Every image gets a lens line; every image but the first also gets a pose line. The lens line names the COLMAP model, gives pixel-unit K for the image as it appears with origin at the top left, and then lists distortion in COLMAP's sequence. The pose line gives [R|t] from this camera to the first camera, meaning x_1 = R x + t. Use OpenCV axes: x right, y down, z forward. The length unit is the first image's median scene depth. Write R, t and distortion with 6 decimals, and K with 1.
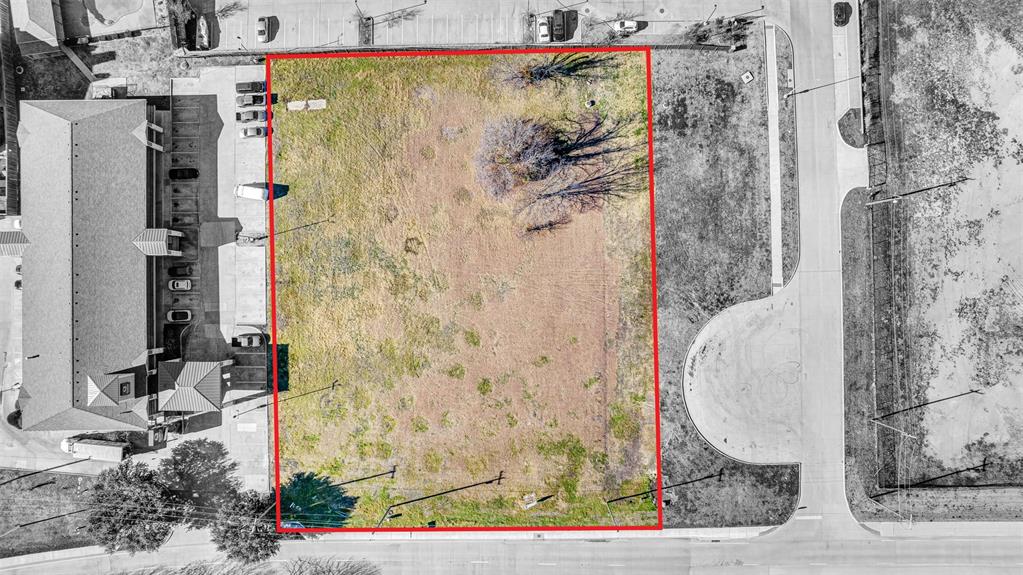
lens RADIAL K [[654.0, 0, 511.5], [0, 654.0, 287.5], [0, 0, 1]] dist [-0.077947, 0.070857]
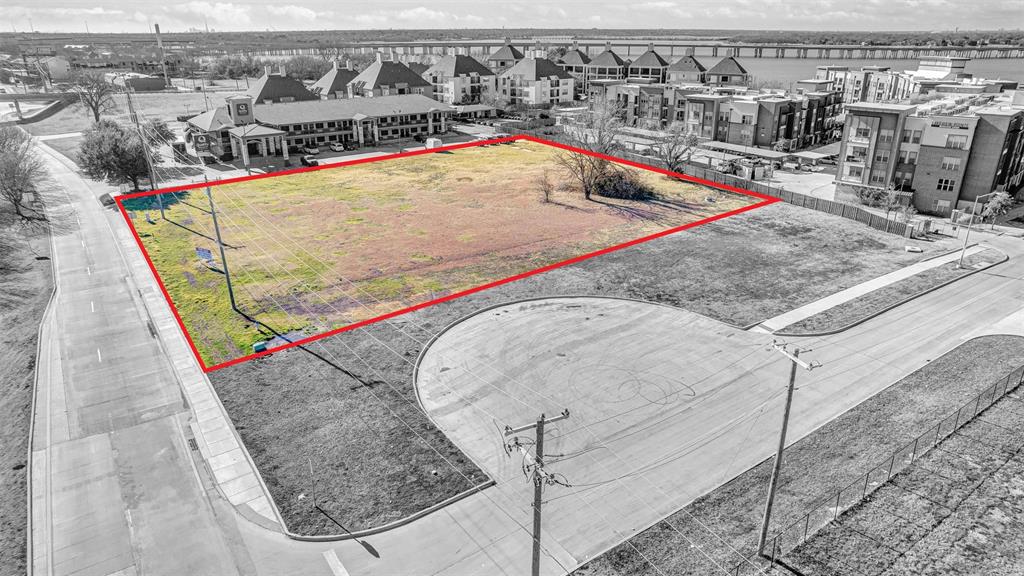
lens RADIAL K [[654.6, 0, 512.0], [0, 654.6, 288.0], [0, 0, 1]] dist [-0.077947, 0.070857]
pose [[0.564538, 0.318768, -0.761370, 0.672182], [-0.825406, 0.216812, -0.521246, 0.415626], [-0.001083, 0.922702, 0.385512, 0.775808]]
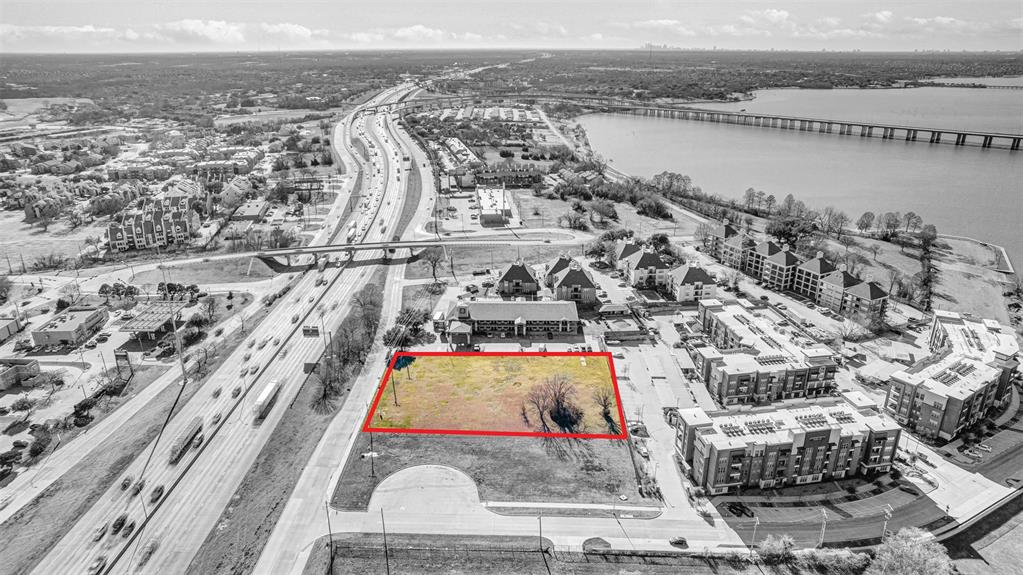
lens RADIAL K [[654.0, 0, 511.5], [0, 654.0, 287.5], [0, 0, 1]] dist [-0.077947, 0.070857]
pose [[-0.028785, 0.365528, -0.930355, 1.640126], [-0.999541, -0.001739, 0.030242, -0.106742], [0.009436, 0.930799, 0.365410, -0.031193]]
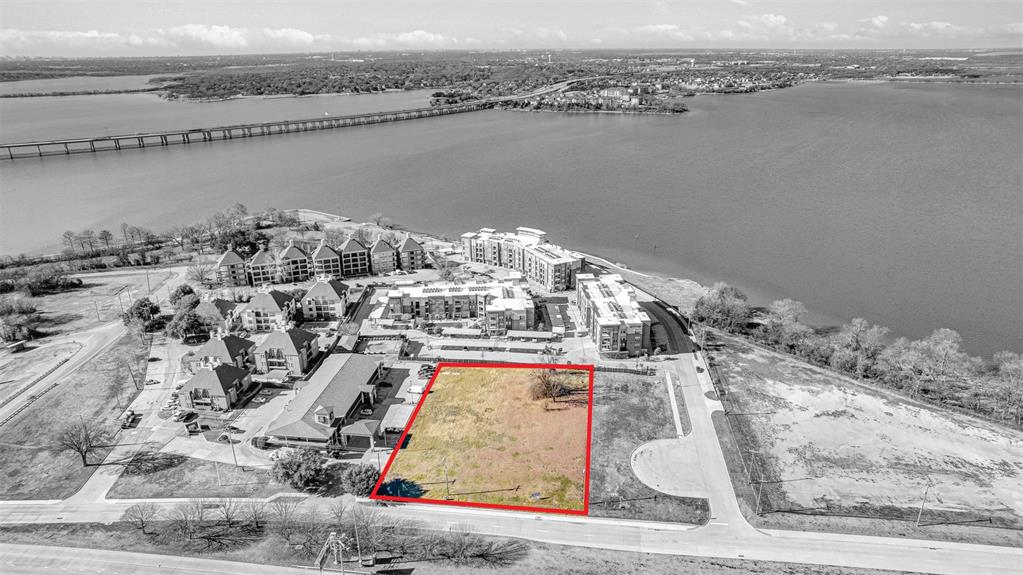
lens RADIAL K [[660.6, 0, 514.2], [0, 660.6, 268.3], [0, 0, 1]] dist [-0.039199, 0.000172]
pose [[0.991717, 0.046802, -0.119613, 0.142503], [-0.128358, 0.327136, -0.936219, 1.650294], [-0.004687, 0.943818, 0.330434, -0.064170]]
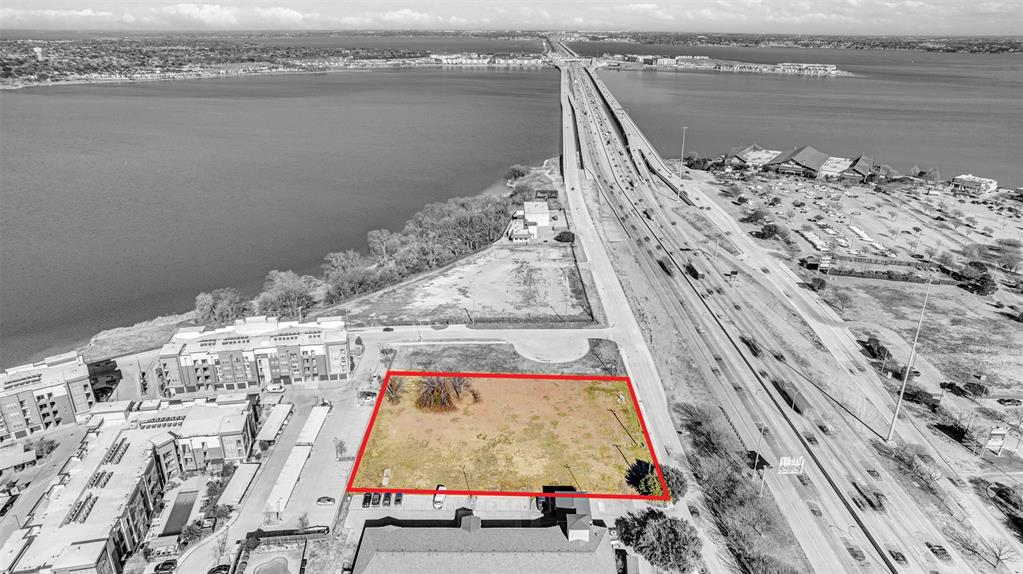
lens RADIAL K [[654.0, 0, 511.5], [0, 654.0, 287.0], [0, 0, 1]] dist [-0.077947, 0.070857]
pose [[0.006403, -0.360284, 0.932821, -1.595546], [0.999888, 0.014956, -0.001087, 0.009481], [-0.013560, 0.932723, 0.360340, 0.021284]]
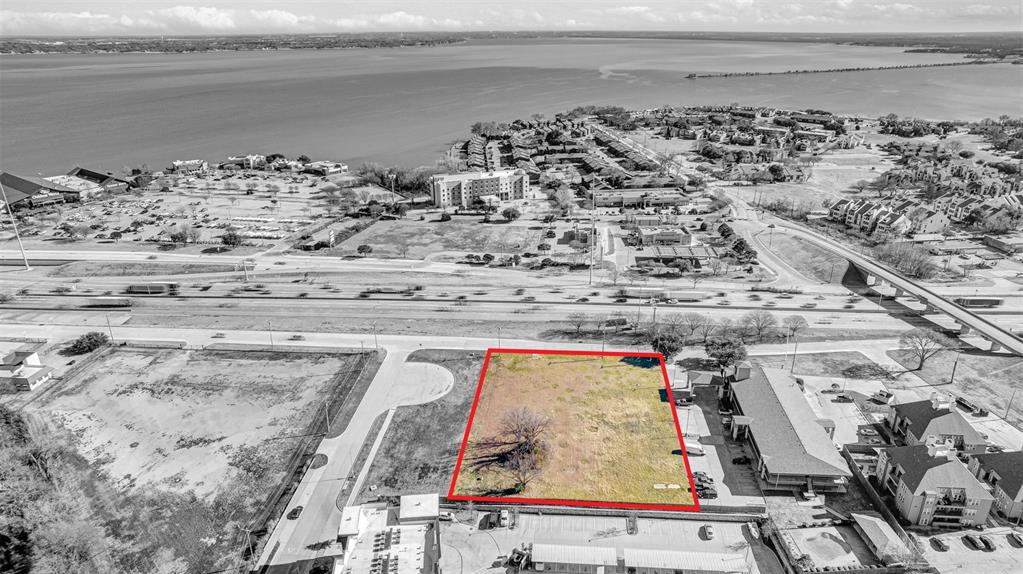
lens RADIAL K [[660.6, 0, 514.2], [0, 660.6, 267.8], [0, 0, 1]] dist [-0.039199, 0.000172]
pose [[-0.995142, -0.014080, 0.097441, -0.105184], [0.096463, -0.337412, 0.936402, -1.575032], [0.019693, 0.941252, 0.337131, 0.002632]]
